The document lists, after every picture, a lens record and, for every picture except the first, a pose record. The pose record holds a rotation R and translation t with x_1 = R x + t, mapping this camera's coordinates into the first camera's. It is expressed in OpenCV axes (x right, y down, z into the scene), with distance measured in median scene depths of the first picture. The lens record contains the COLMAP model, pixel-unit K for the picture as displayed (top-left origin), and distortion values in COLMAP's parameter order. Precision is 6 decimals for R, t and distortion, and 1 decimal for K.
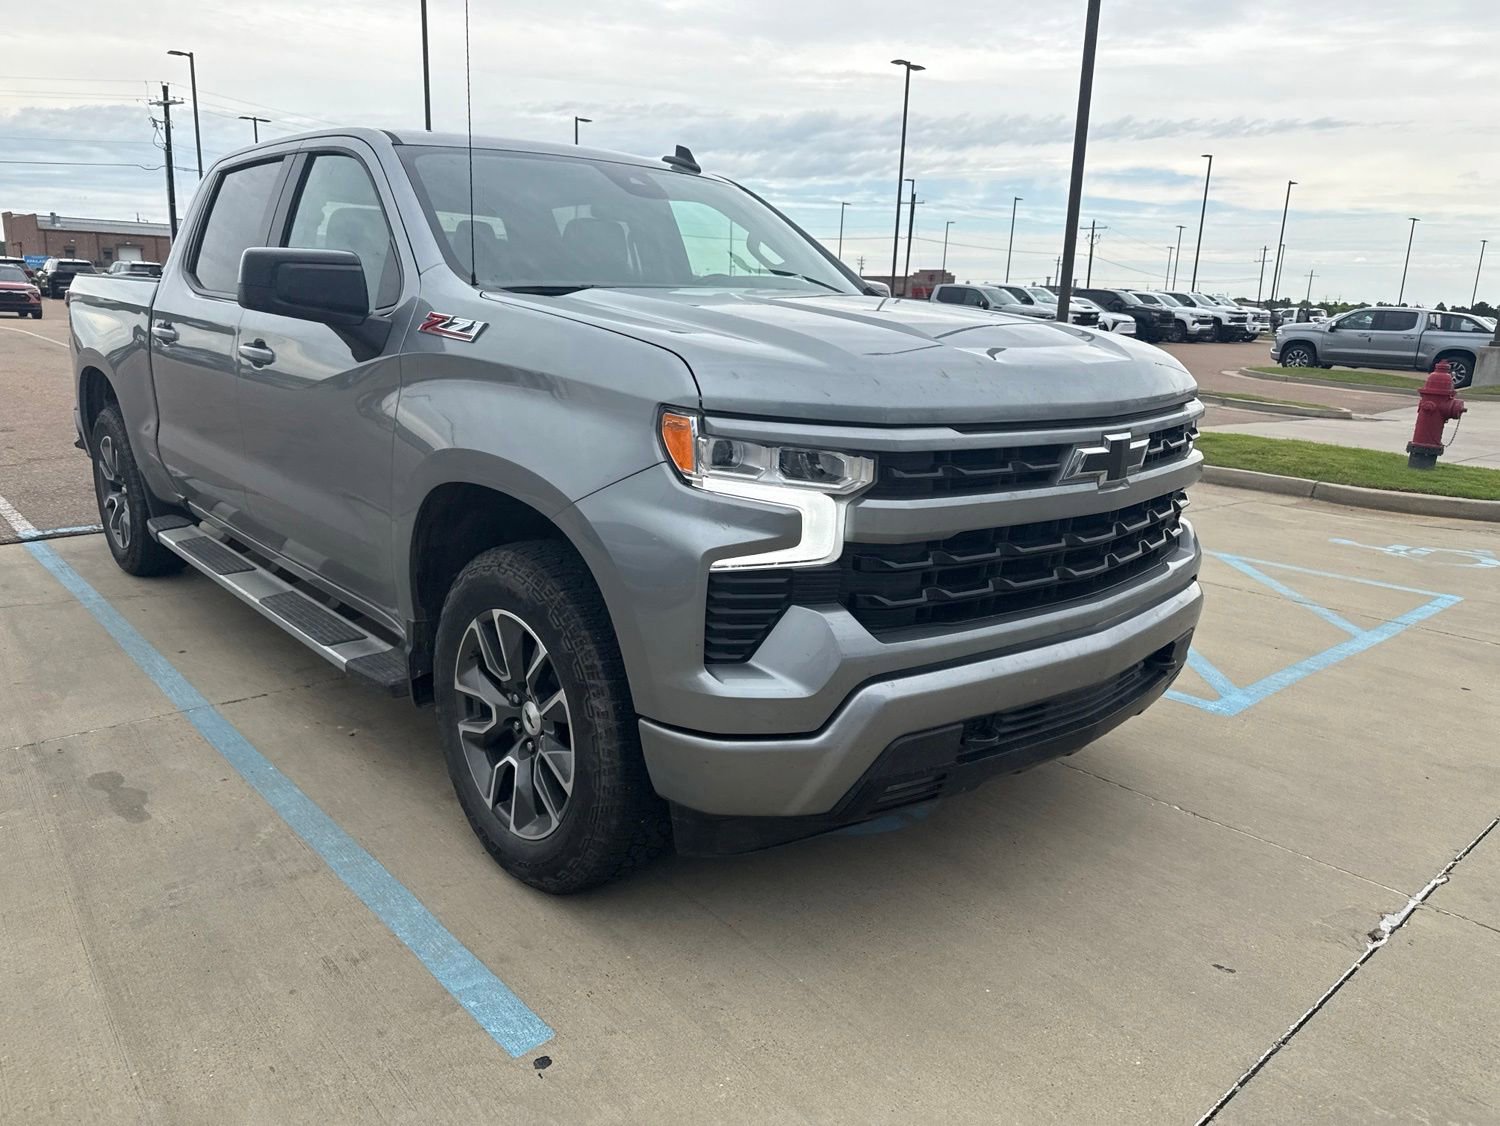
lens RADIAL K [[1061.3, 0, 759.4], [0, 1061.3, 561.6], [0, 0, 1]] dist [0.073411, -0.094237]
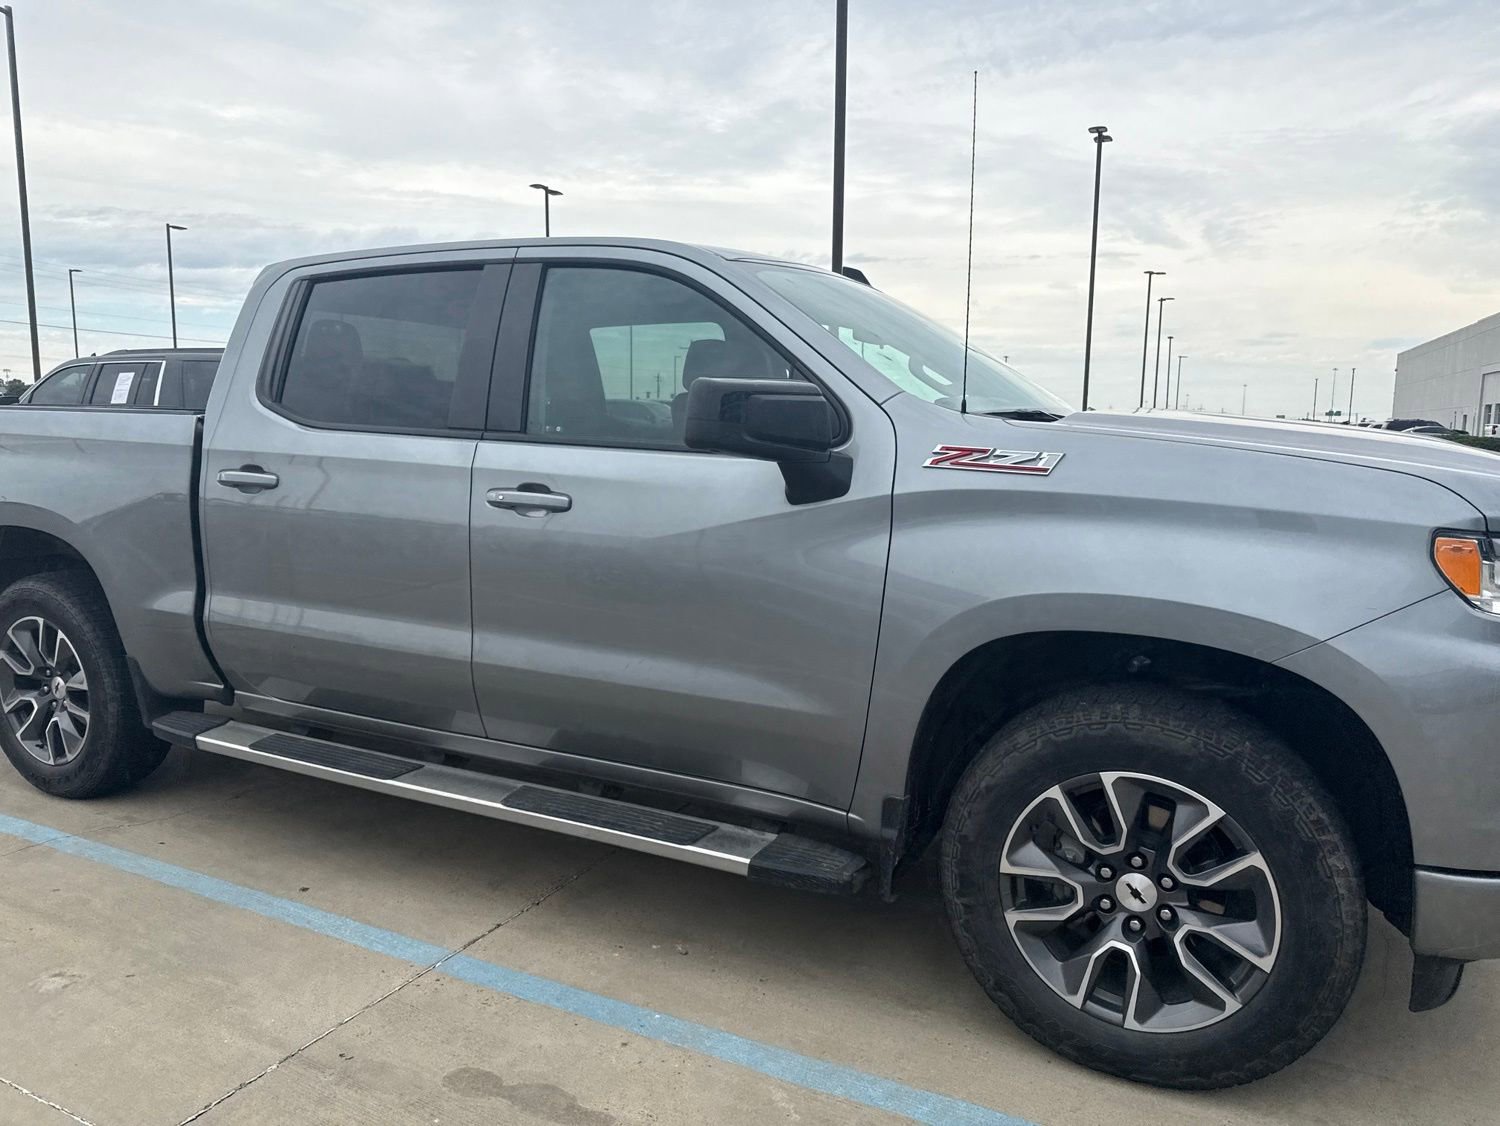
lens RADIAL K [[1063.9, 0, 750.0], [0, 1063.9, 563.0], [0, 0, 1]] dist [0.031059, -0.026830]
pose [[0.934743, -0.070664, 0.348228, -0.840316], [0.104663, 0.991302, -0.079788, -0.088876], [-0.339561, 0.111028, 0.934008, 0.267933]]
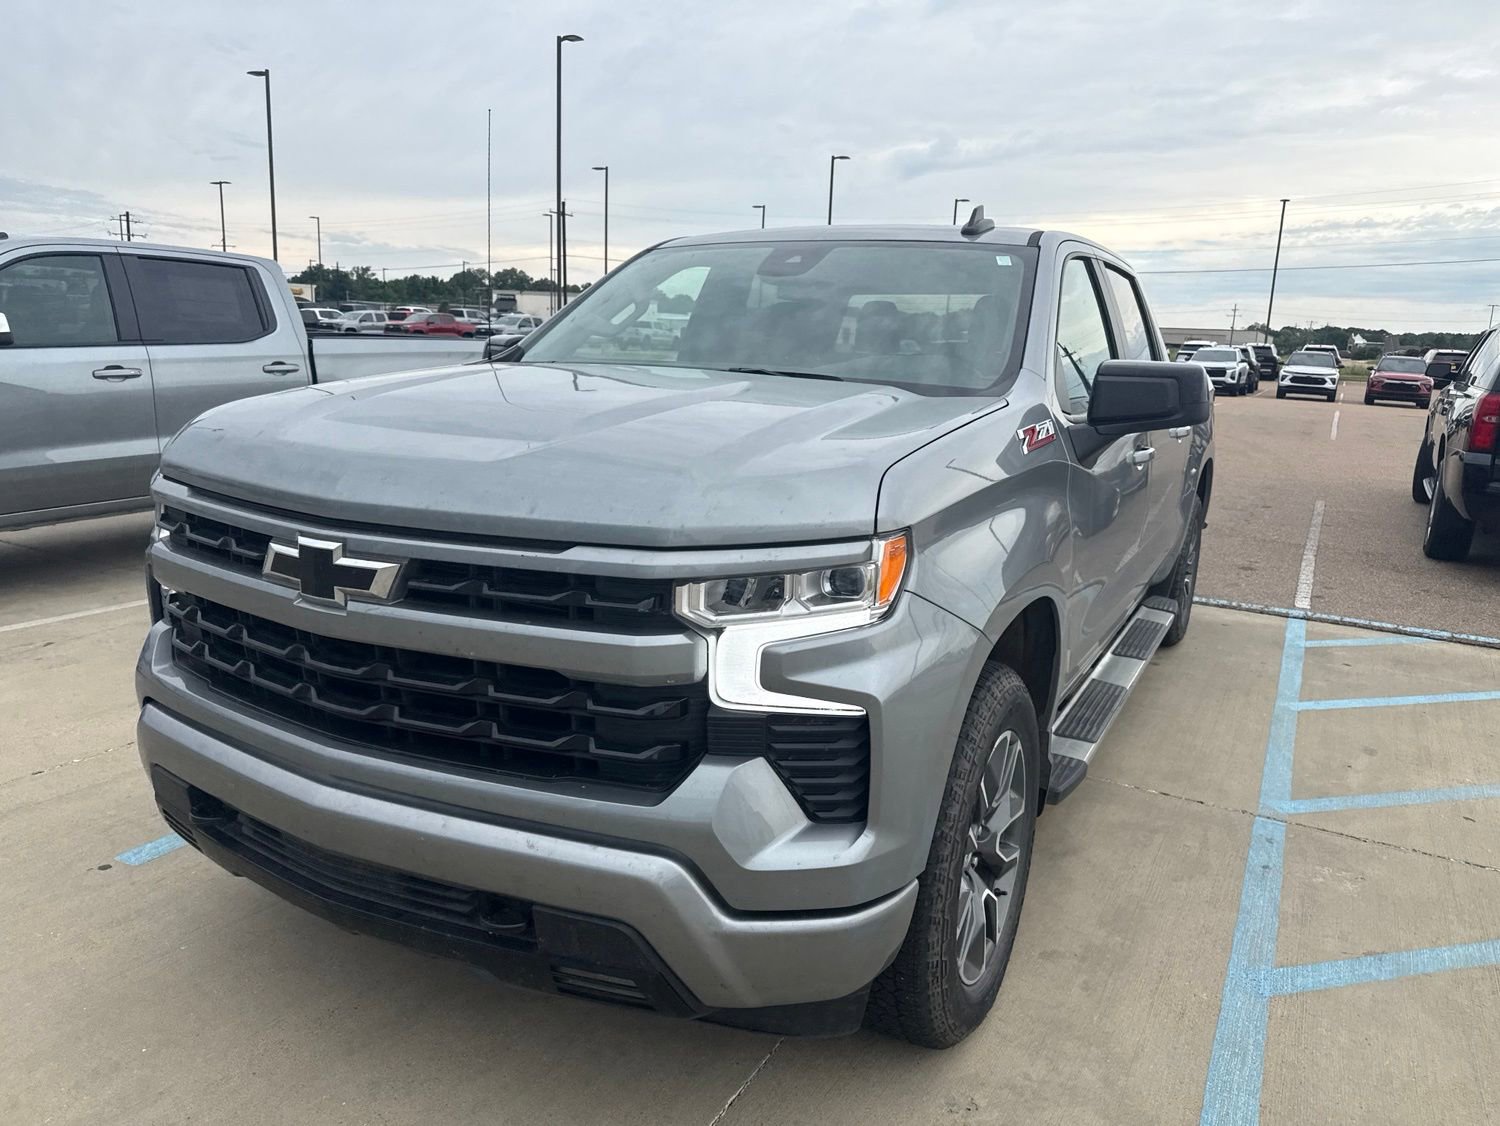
lens RADIAL K [[1072.5, 0, 759.2], [0, 1072.5, 551.5], [0, 0, 1]] dist [0.052282, -0.078017]
pose [[0.336457, 0.168588, -0.926485, 1.152999], [-0.254244, 0.963571, 0.083007, -0.252479], [0.906729, 0.207625, 0.367063, 0.972604]]
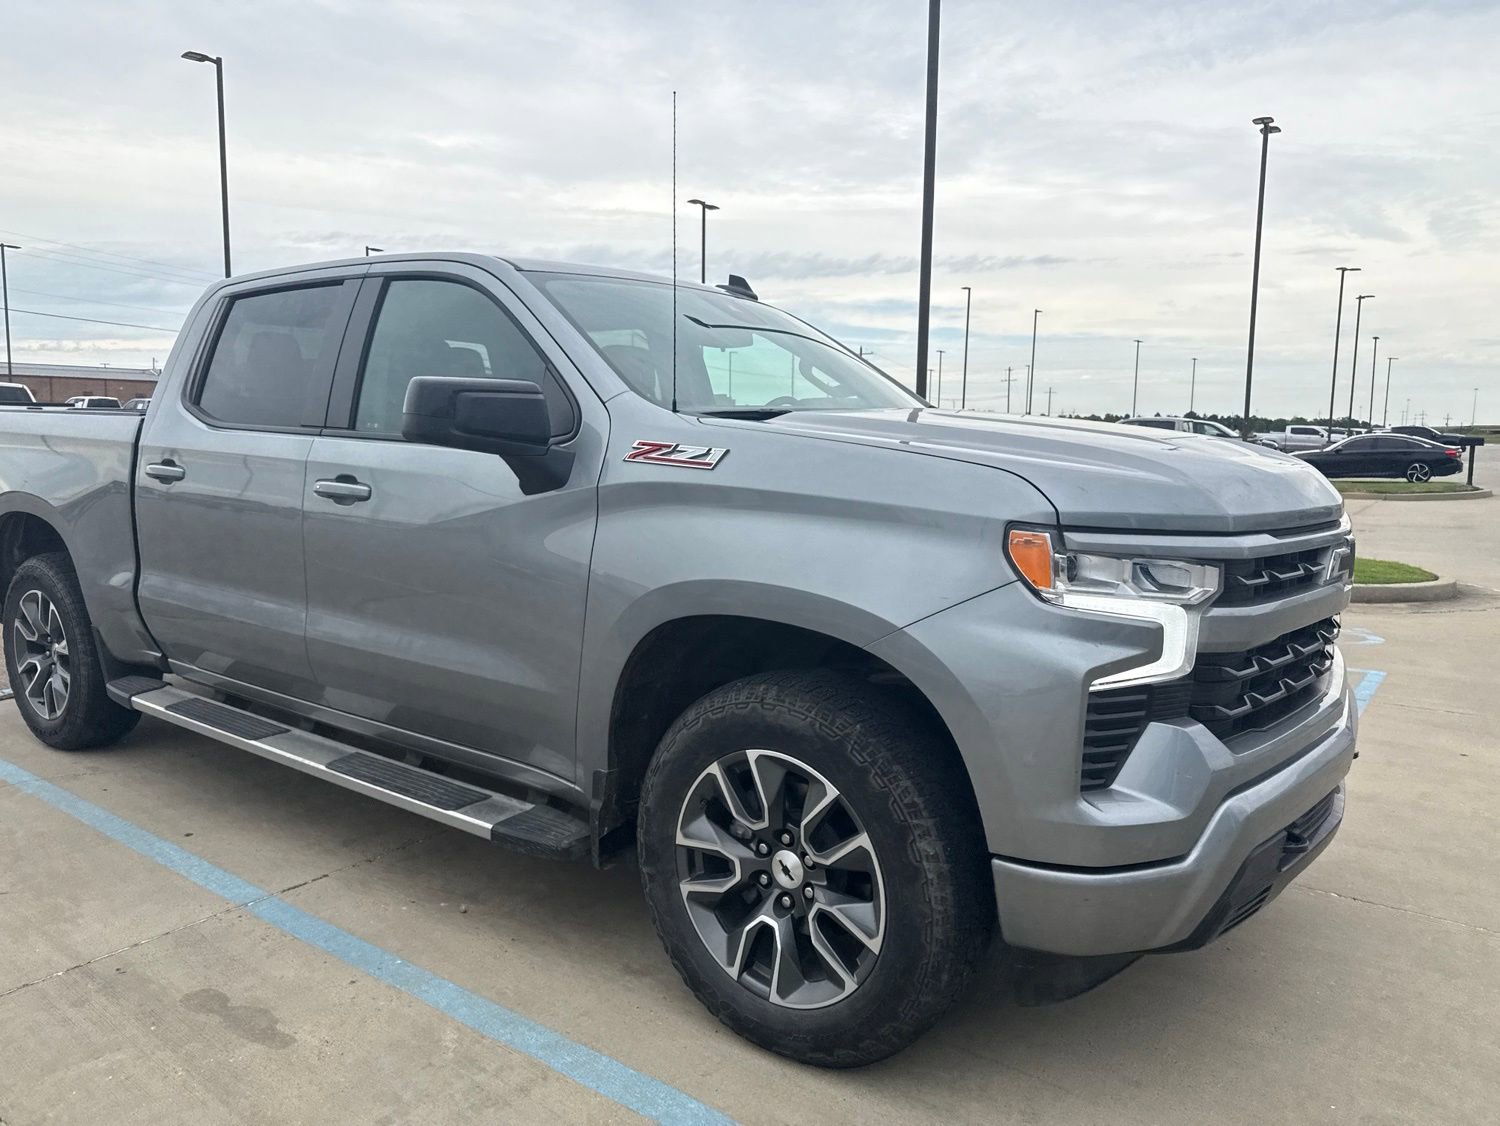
lens RADIAL K [[1059.9, 0, 754.1], [0, 1059.9, 546.7], [0, 0, 1]] dist [0.077417, -0.094875]
pose [[0.980288, -0.044592, 0.192476, -0.426846], [0.067801, 0.990964, -0.115733, -0.024271], [-0.185576, 0.126502, 0.974453, 0.084018]]
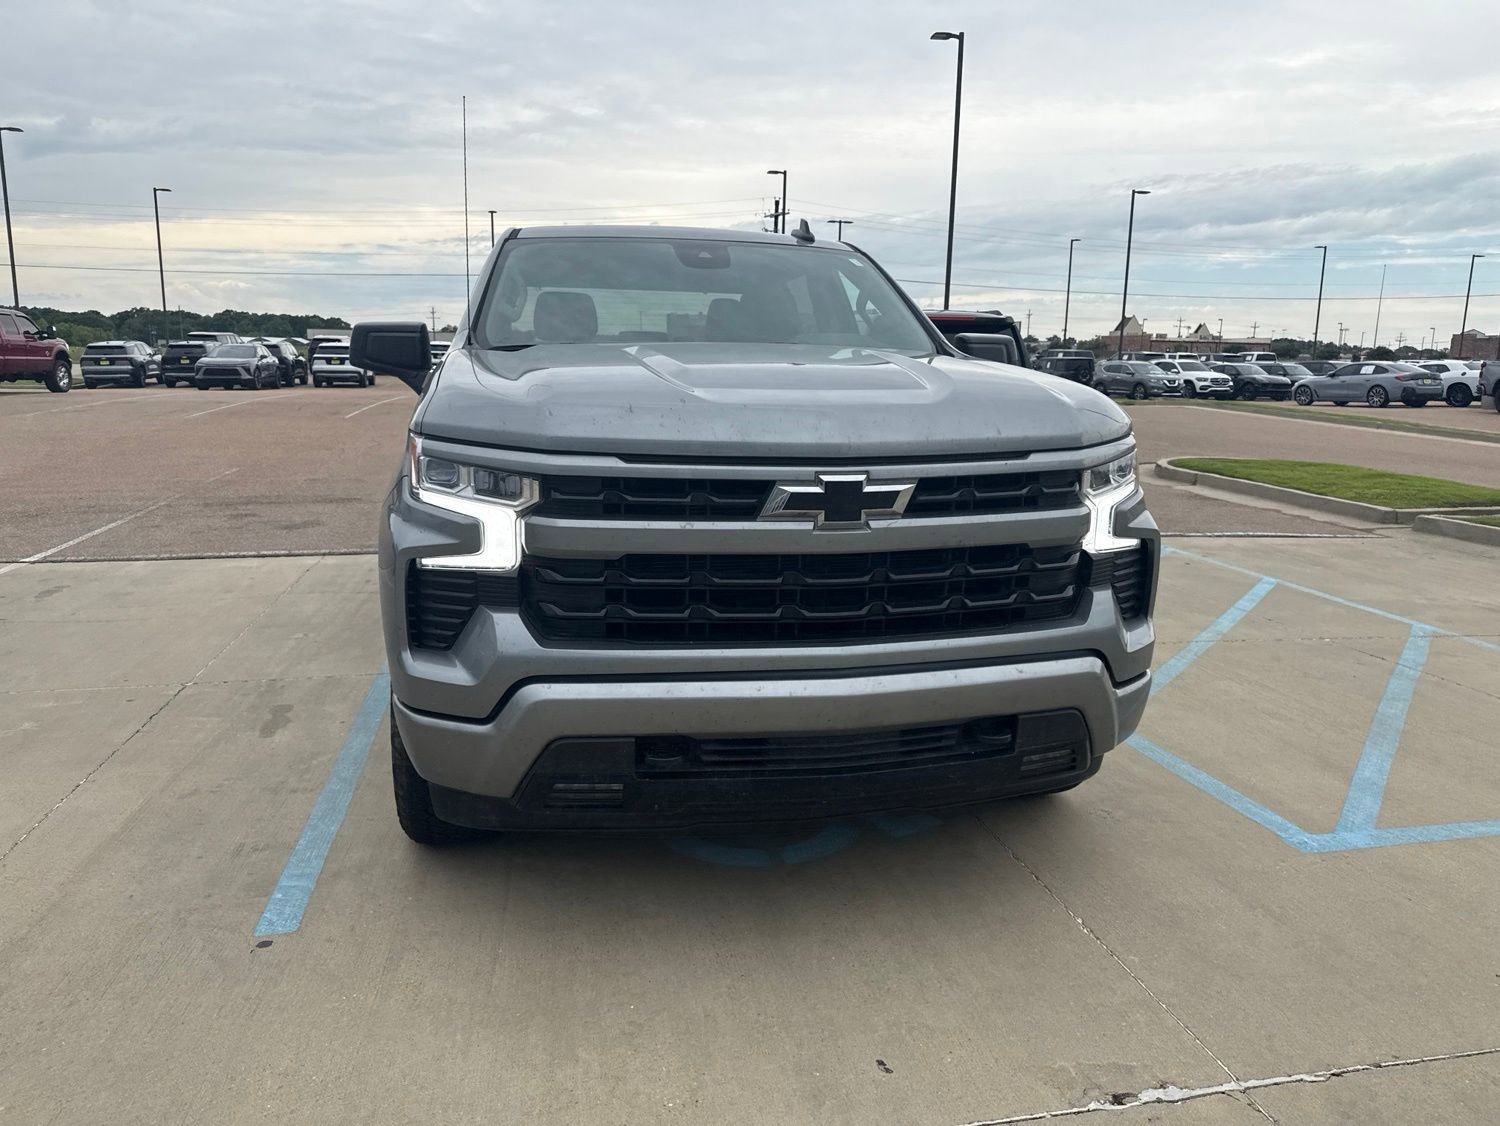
lens RADIAL K [[1059.9, 0, 754.1], [0, 1059.9, 546.7], [0, 0, 1]] dist [0.077417, -0.094875]
pose [[0.865555, 0.069426, -0.495978, 0.728152], [-0.109340, 0.992650, -0.051866, 0.005253], [0.488732, 0.099123, 0.866785, 0.118211]]
